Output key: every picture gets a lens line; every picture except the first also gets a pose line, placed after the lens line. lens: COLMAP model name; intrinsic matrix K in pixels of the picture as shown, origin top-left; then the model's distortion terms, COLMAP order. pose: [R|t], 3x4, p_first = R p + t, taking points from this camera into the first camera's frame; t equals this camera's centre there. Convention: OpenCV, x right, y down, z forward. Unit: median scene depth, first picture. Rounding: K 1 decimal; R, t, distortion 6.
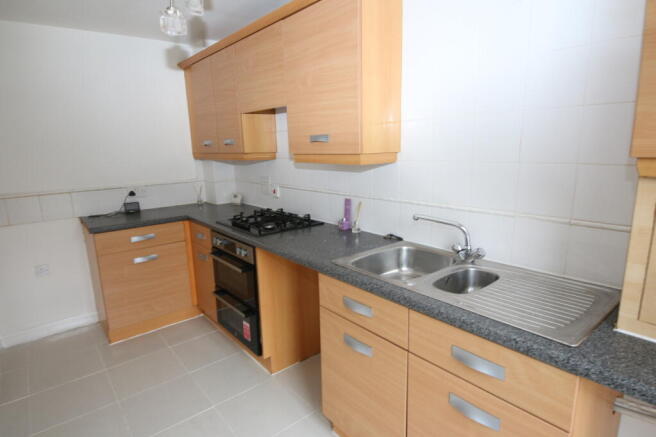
lens RADIAL K [[366.1, 0, 327.6], [0, 366.1, 220.0], [0, 0, 1]] dist [0.001785, 0.000066]
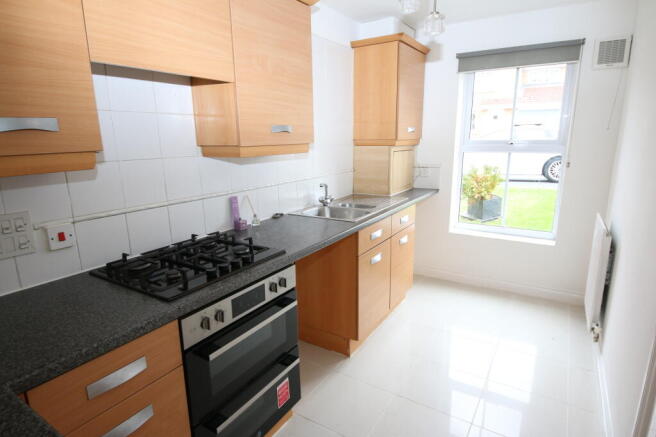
lens RADIAL K [[366.1, 0, 328.4], [0, 366.1, 219.4], [0, 0, 1]] dist [0.001785, 0.000066]
pose [[-0.312517, -0.177279, 0.933223, -0.883733], [0.207769, 0.945886, 0.249262, -0.183027], [-0.926912, 0.271793, -0.258773, 1.032223]]
